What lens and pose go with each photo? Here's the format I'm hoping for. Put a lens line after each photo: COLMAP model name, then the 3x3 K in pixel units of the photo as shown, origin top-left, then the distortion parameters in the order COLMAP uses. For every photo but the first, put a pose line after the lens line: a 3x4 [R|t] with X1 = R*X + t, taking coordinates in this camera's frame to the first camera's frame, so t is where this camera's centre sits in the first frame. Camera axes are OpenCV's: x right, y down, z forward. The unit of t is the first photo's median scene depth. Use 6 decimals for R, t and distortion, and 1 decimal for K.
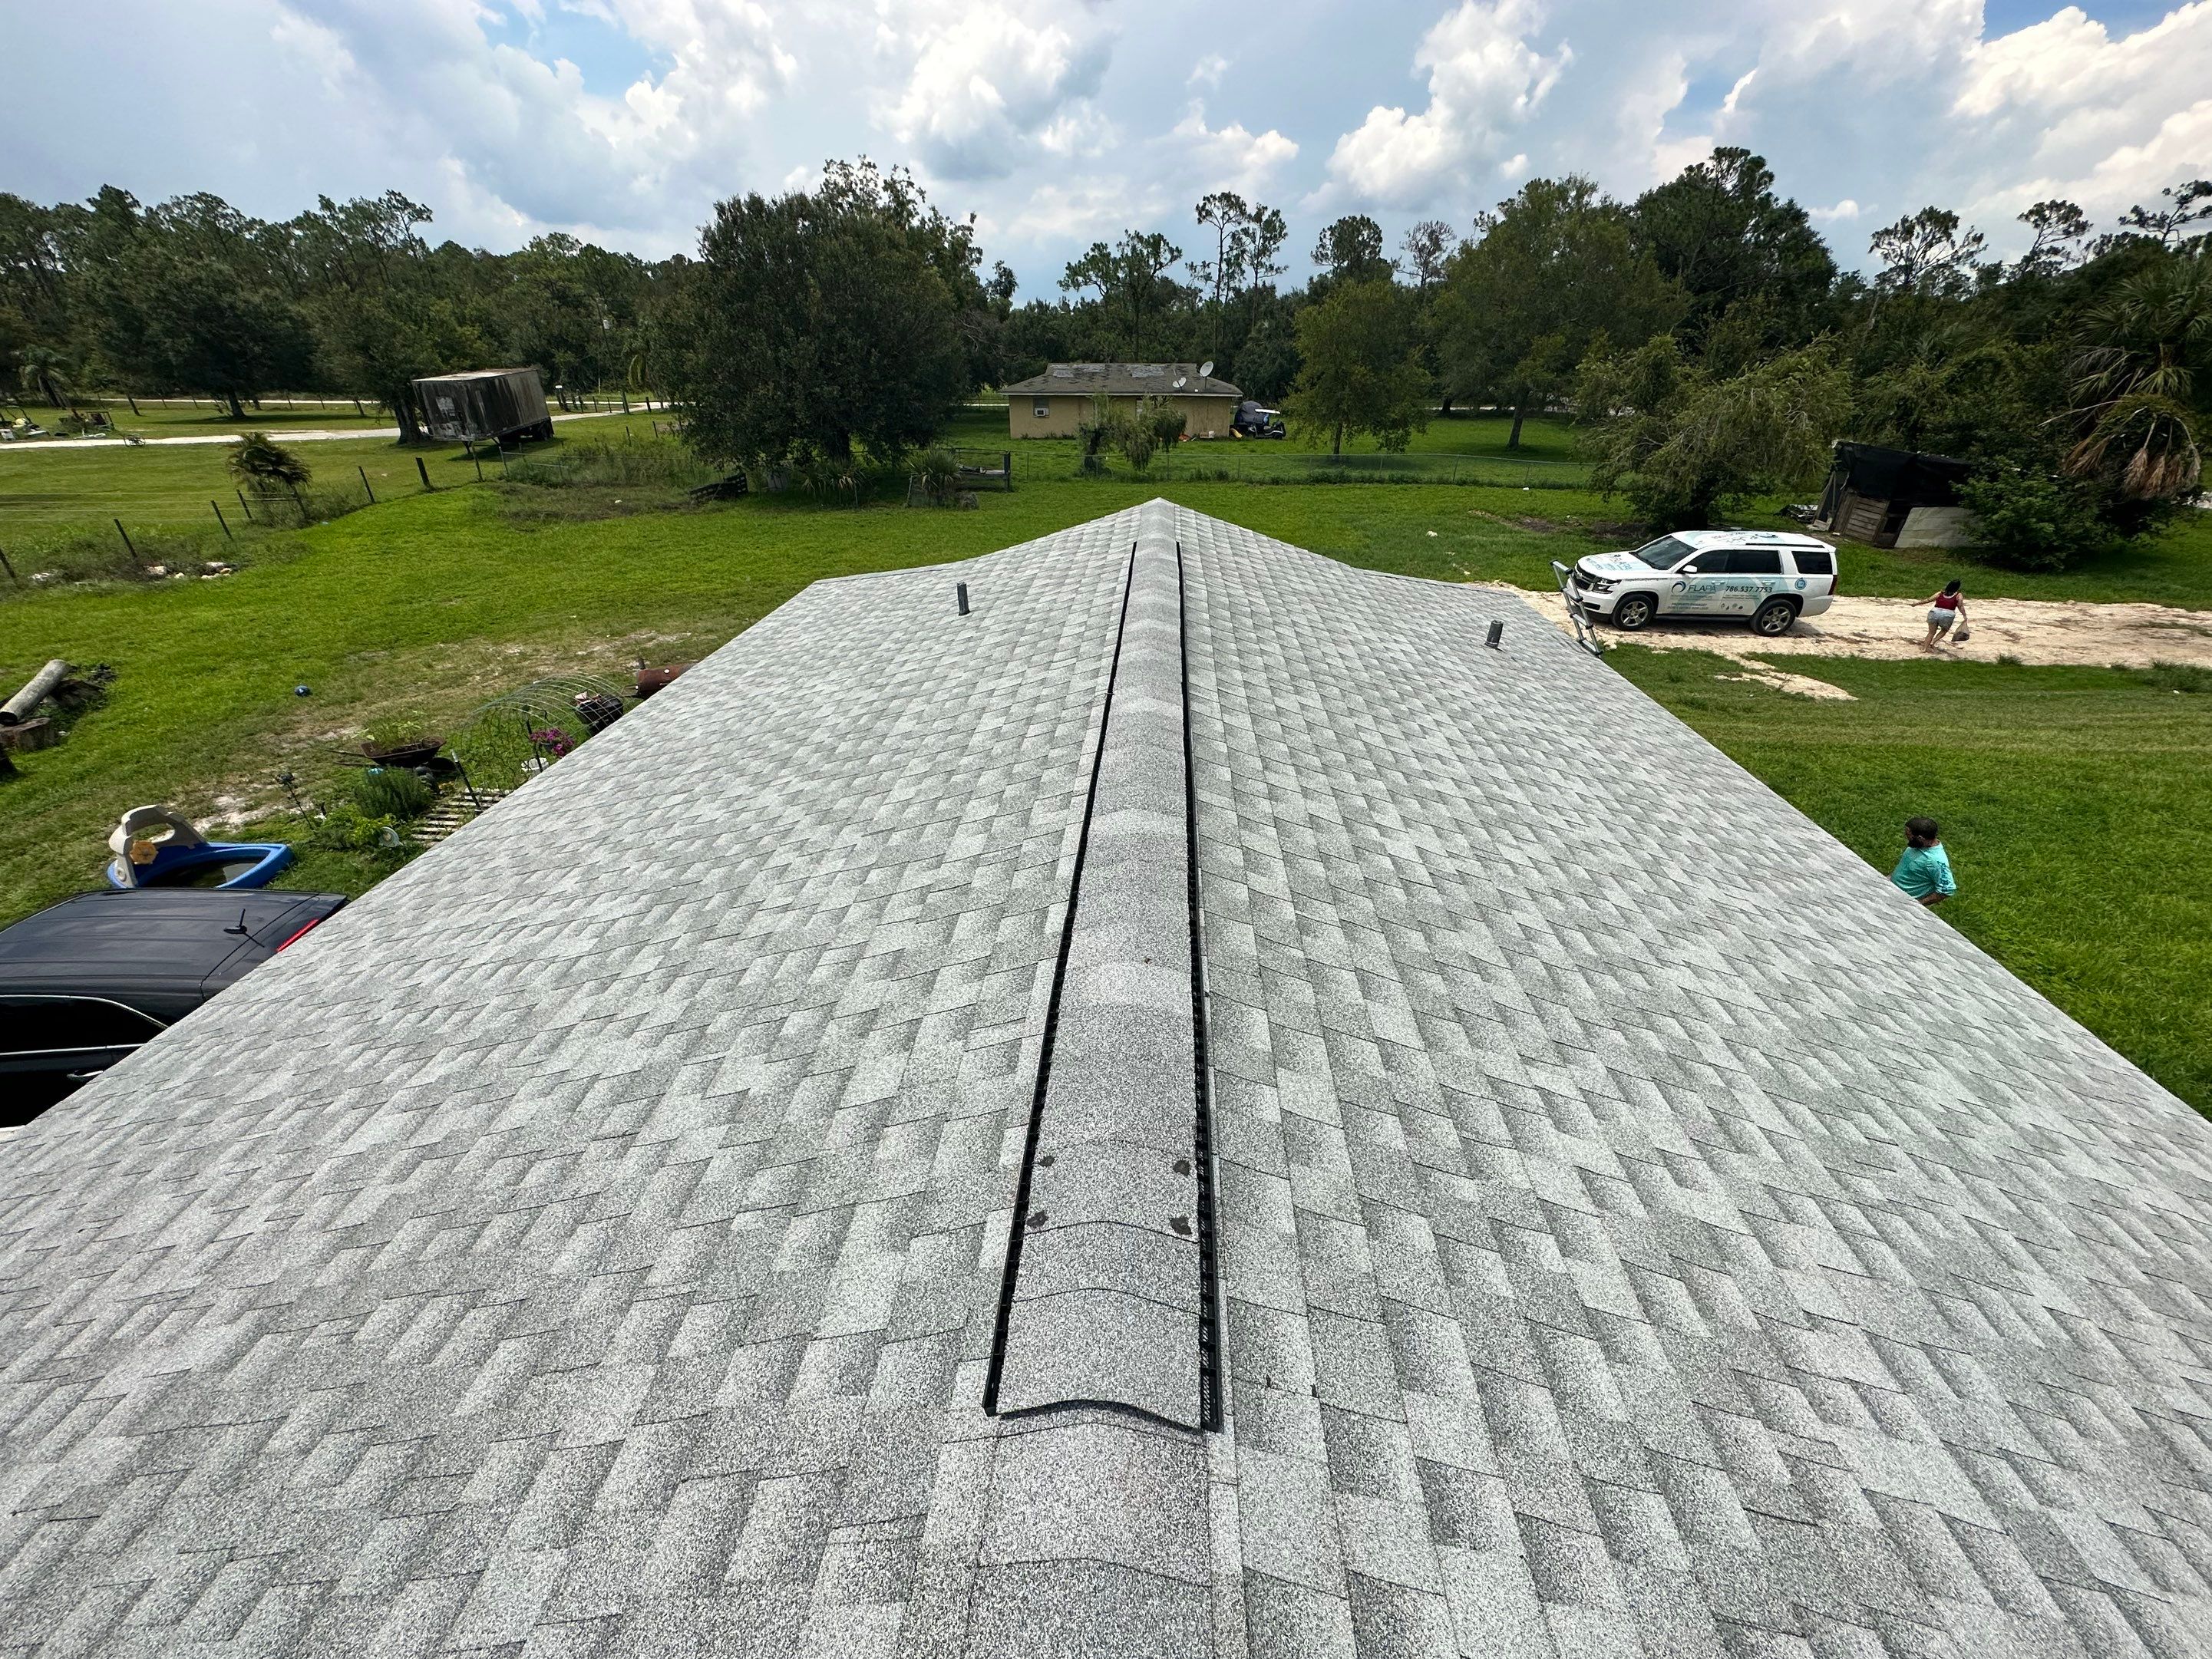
lens RADIAL K [[887.4, 0, 1109.8], [0, 887.4, 827.9], [0, 0, 1]] dist [-0.001822, 0.000323]
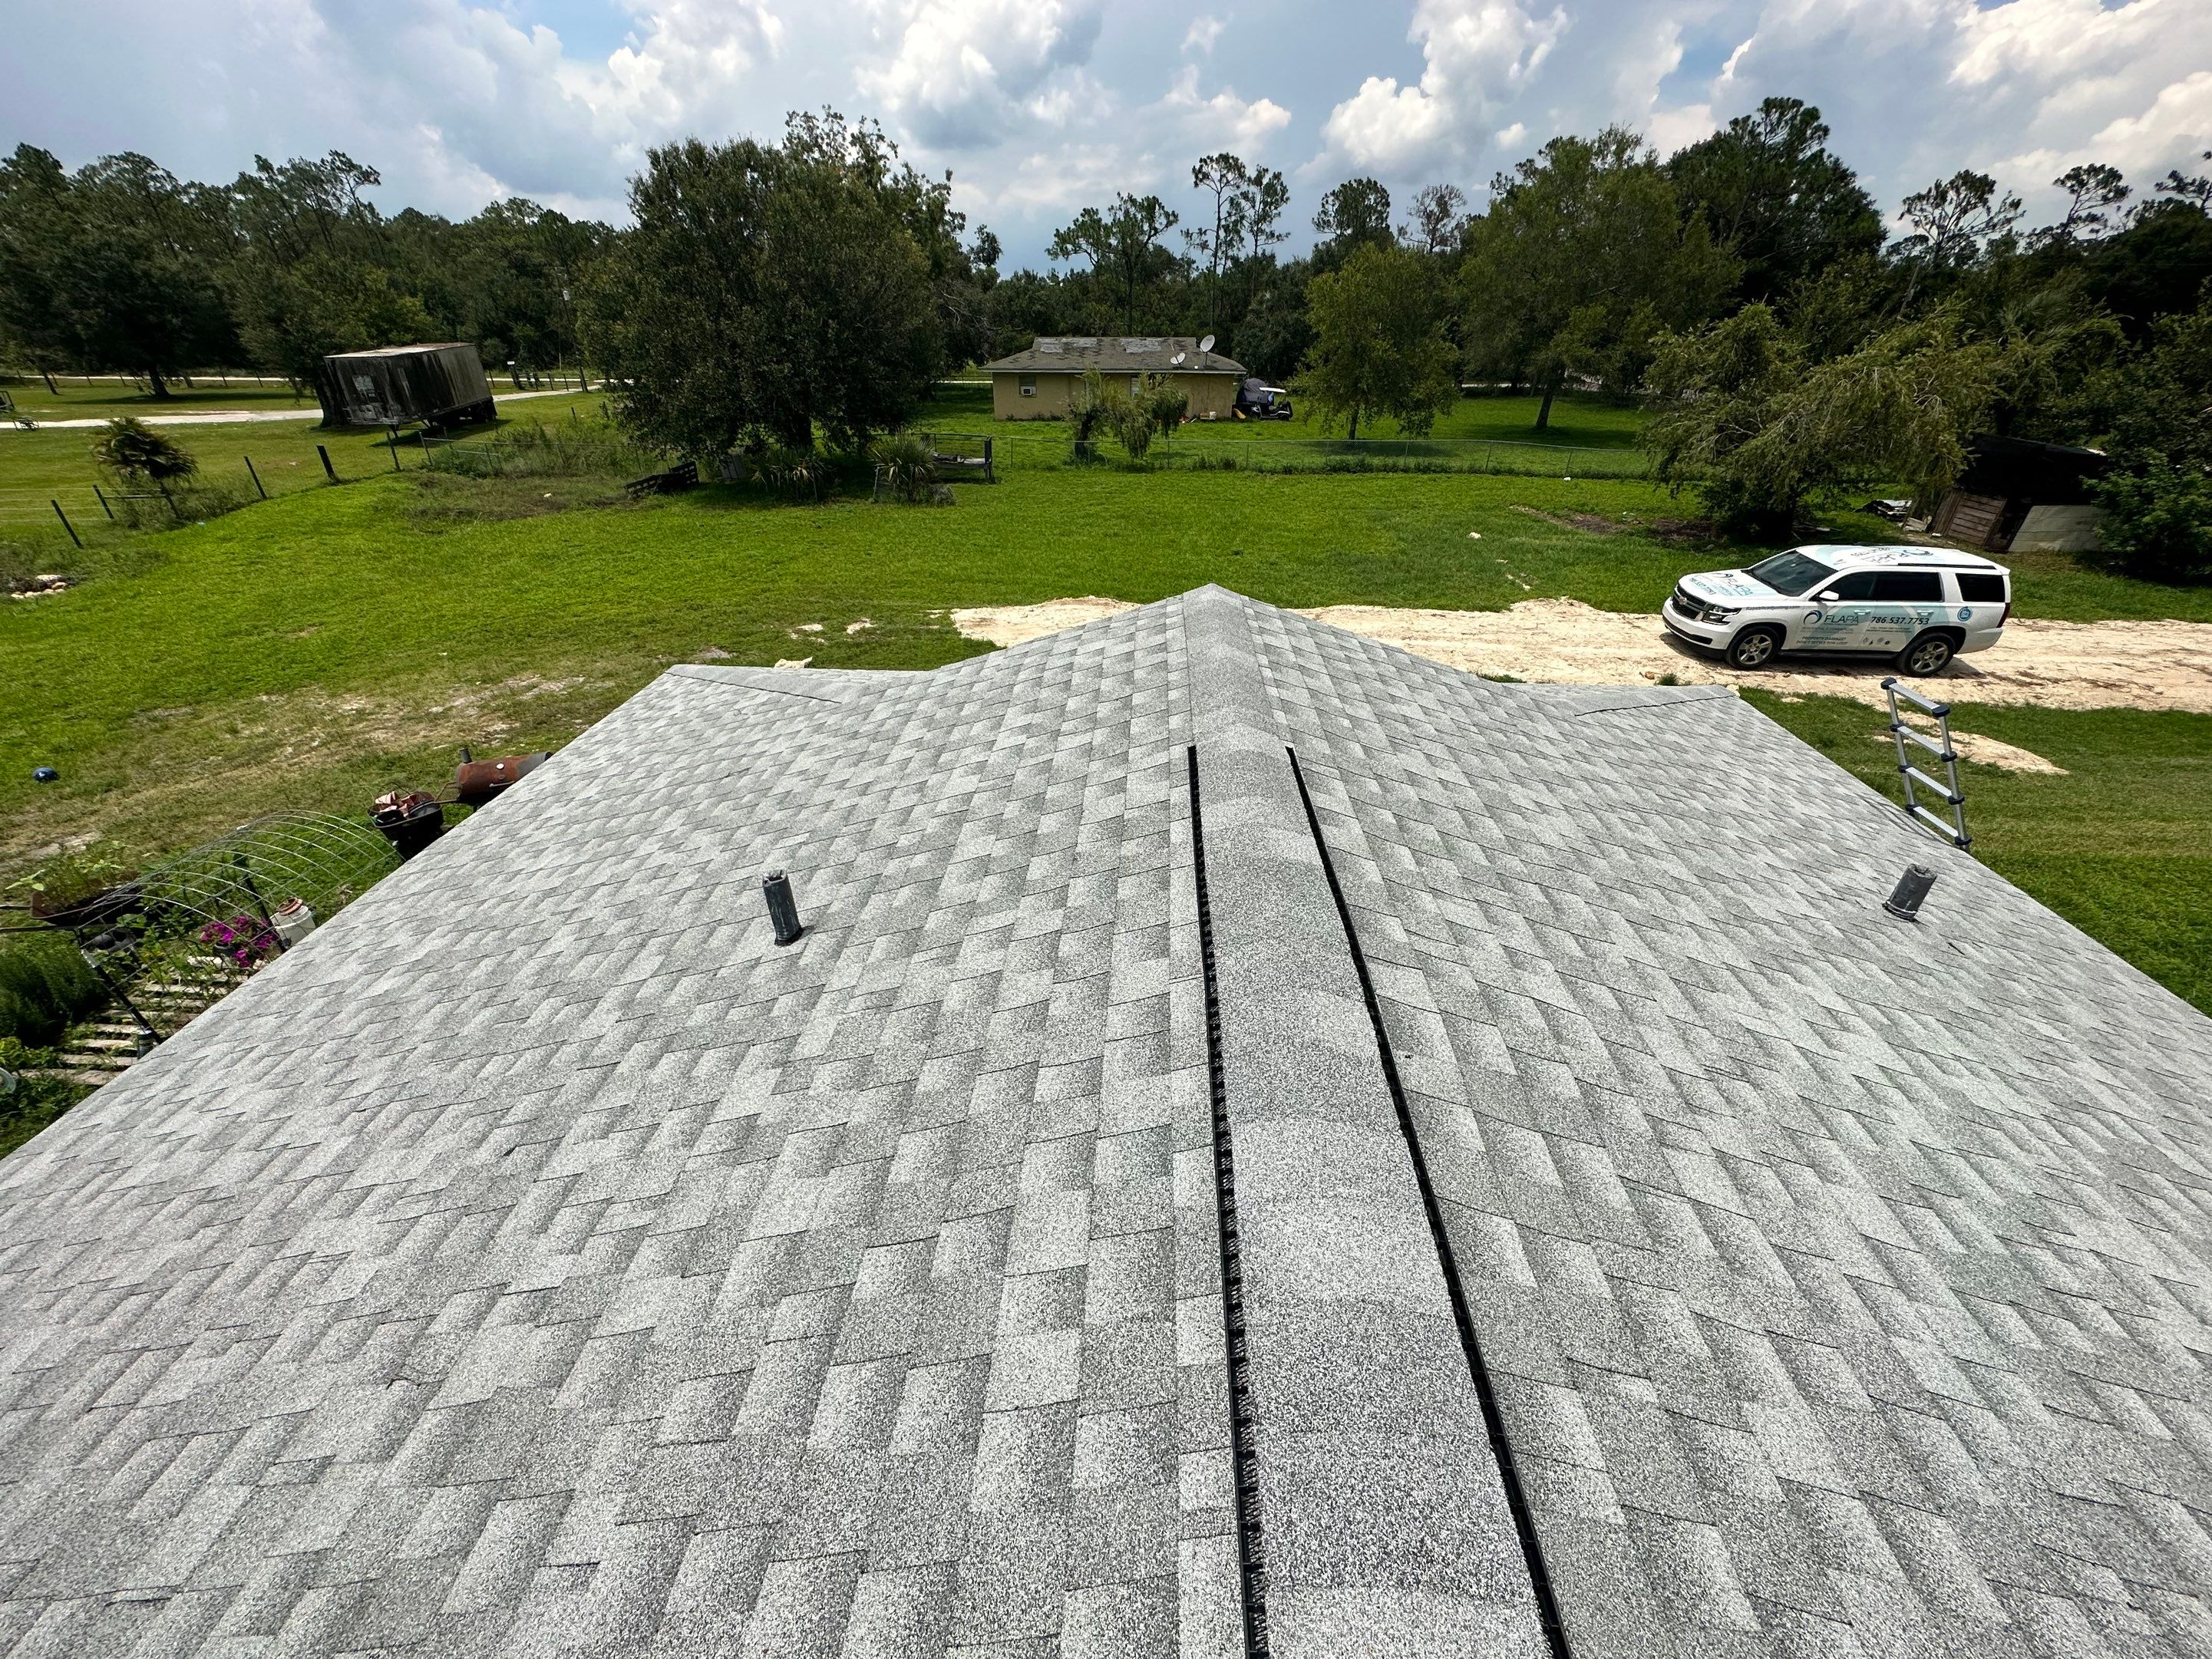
lens RADIAL K [[887.4, 0, 1109.8], [0, 887.4, 827.9], [0, 0, 1]] dist [-0.001822, 0.000323]
pose [[0.999955, -0.004569, 0.008315, -0.002145], [0.004380, 0.999735, 0.022614, -0.040872], [-0.008416, -0.022576, 0.999710, 0.078540]]
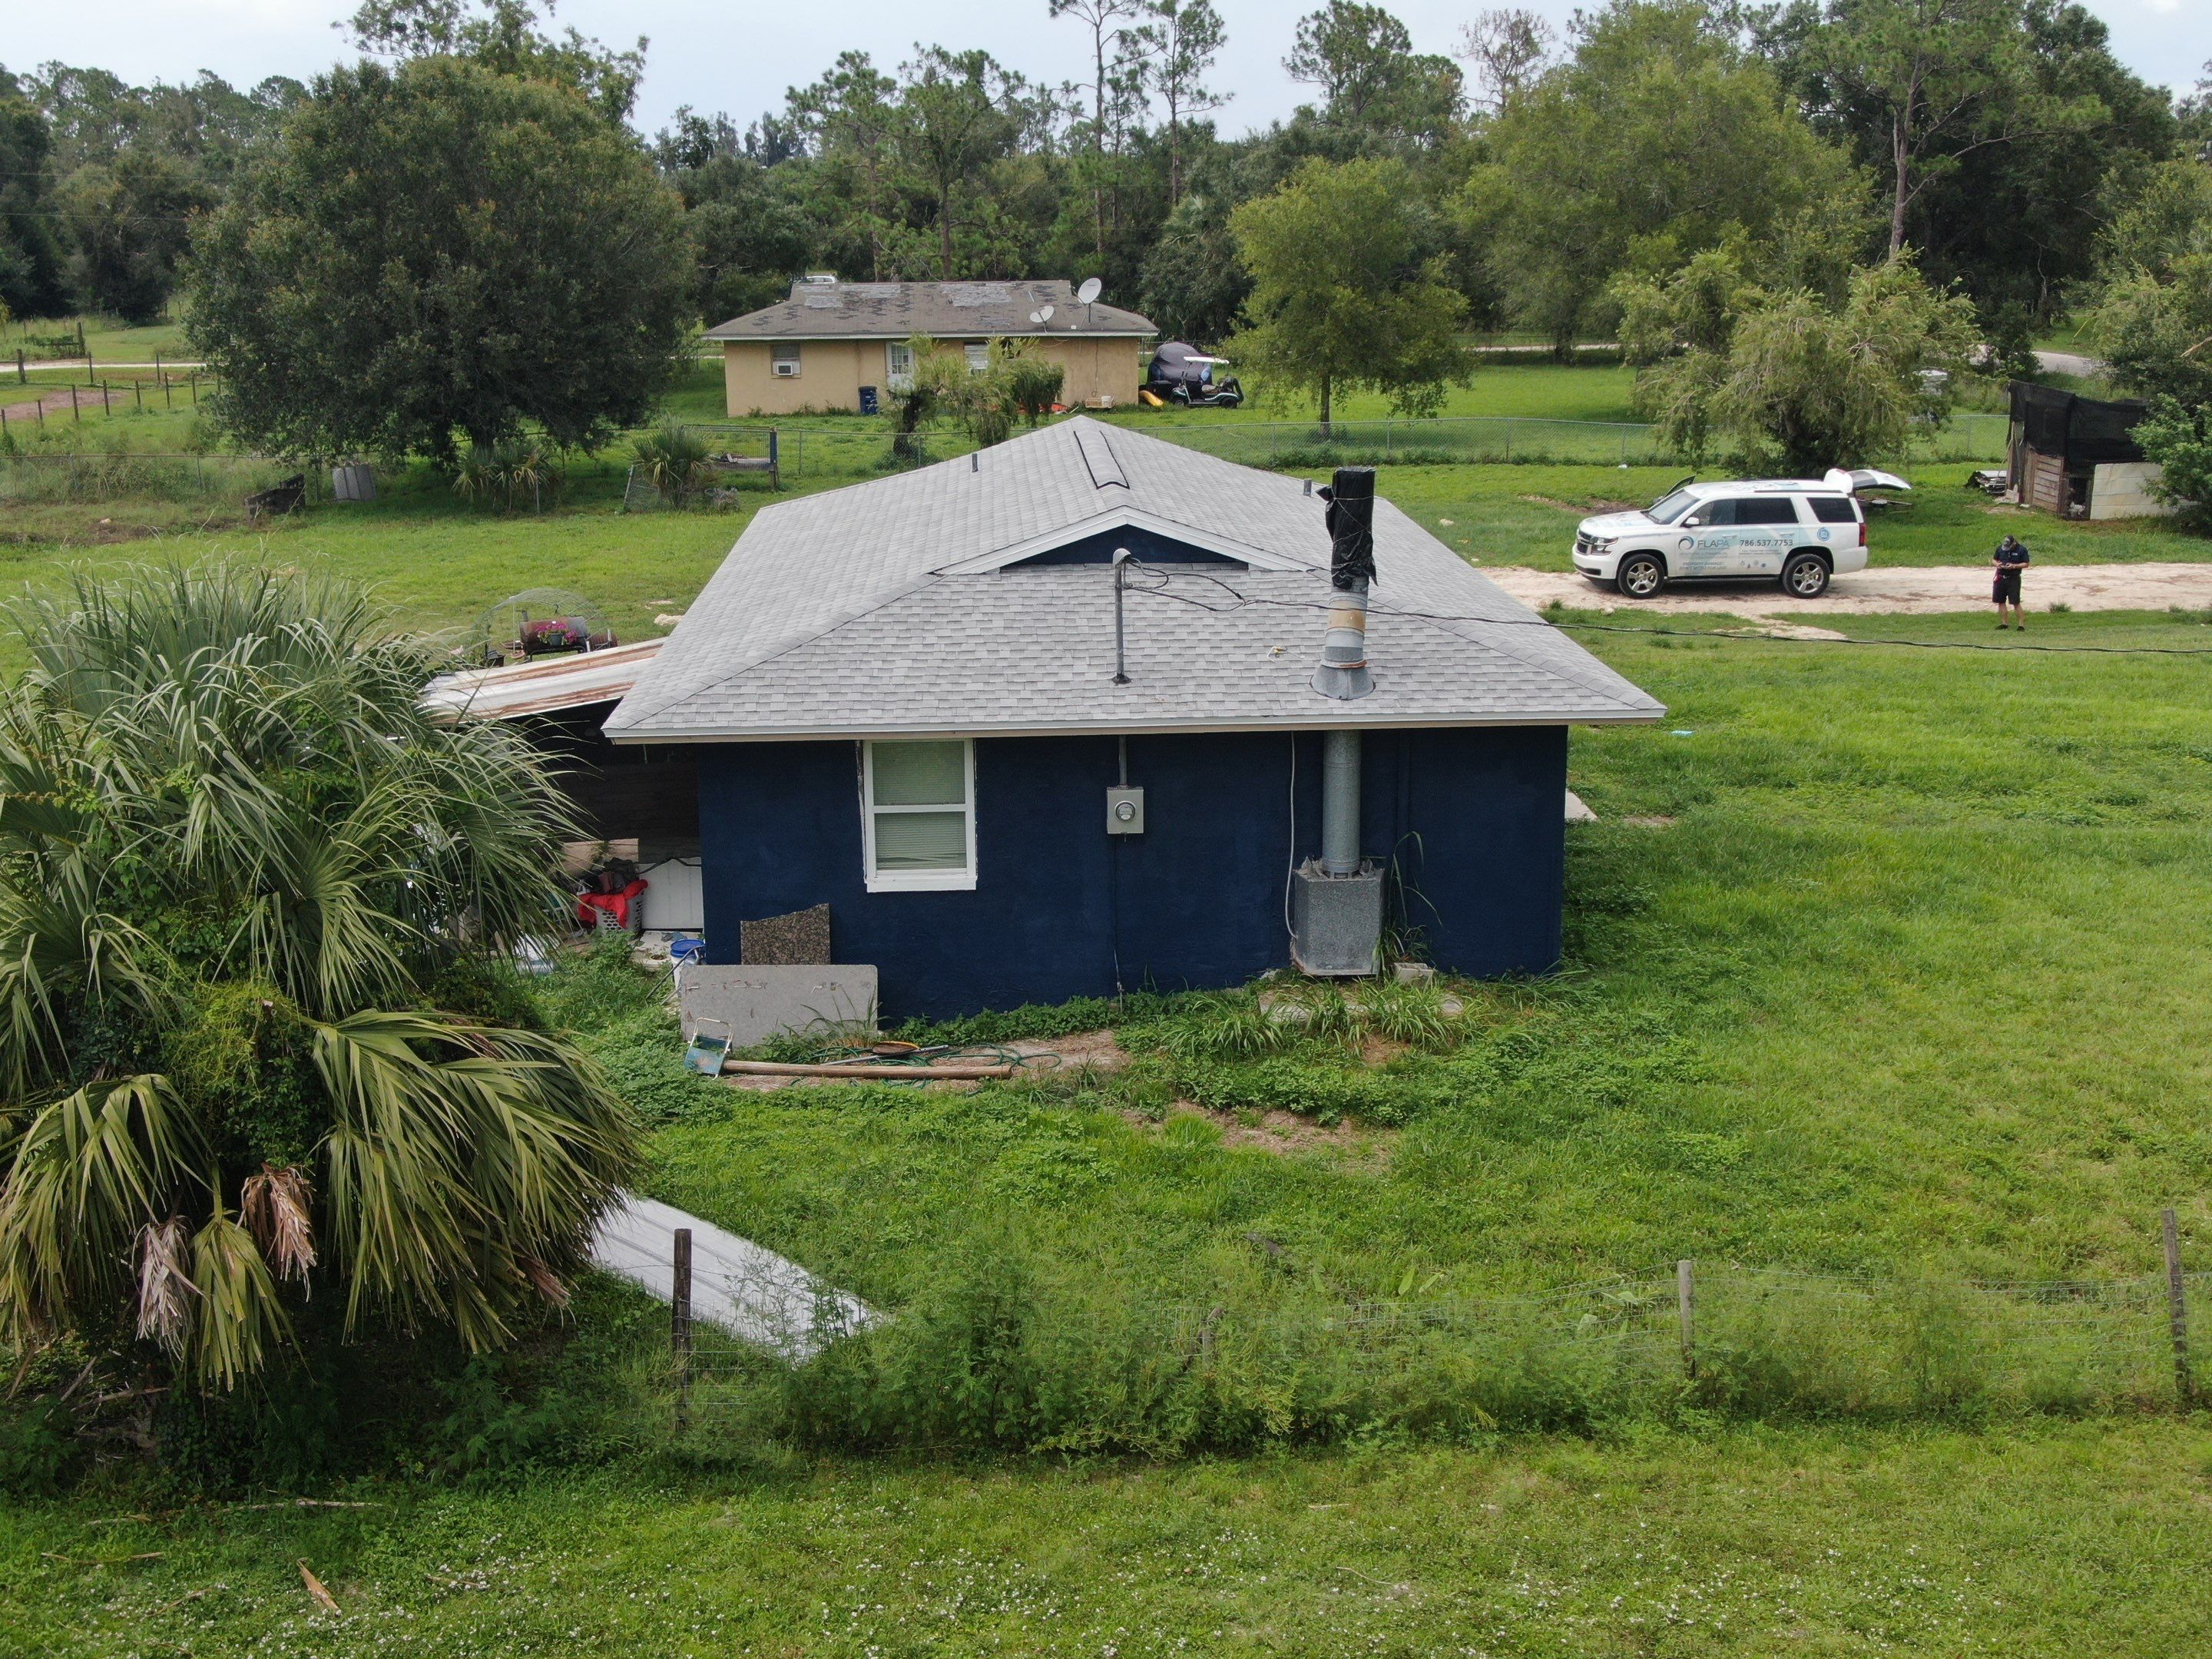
lens RADIAL K [[2503.8, 0, 1150.0], [0, 2503.8, 825.1], [0, 0, 1]] dist [0.079842, -0.227170]
pose [[0.992098, -0.040474, 0.118757, -0.057353], [0.069501, 0.965327, -0.251620, 0.216406], [-0.104455, 0.257885, 0.960513, -0.455706]]
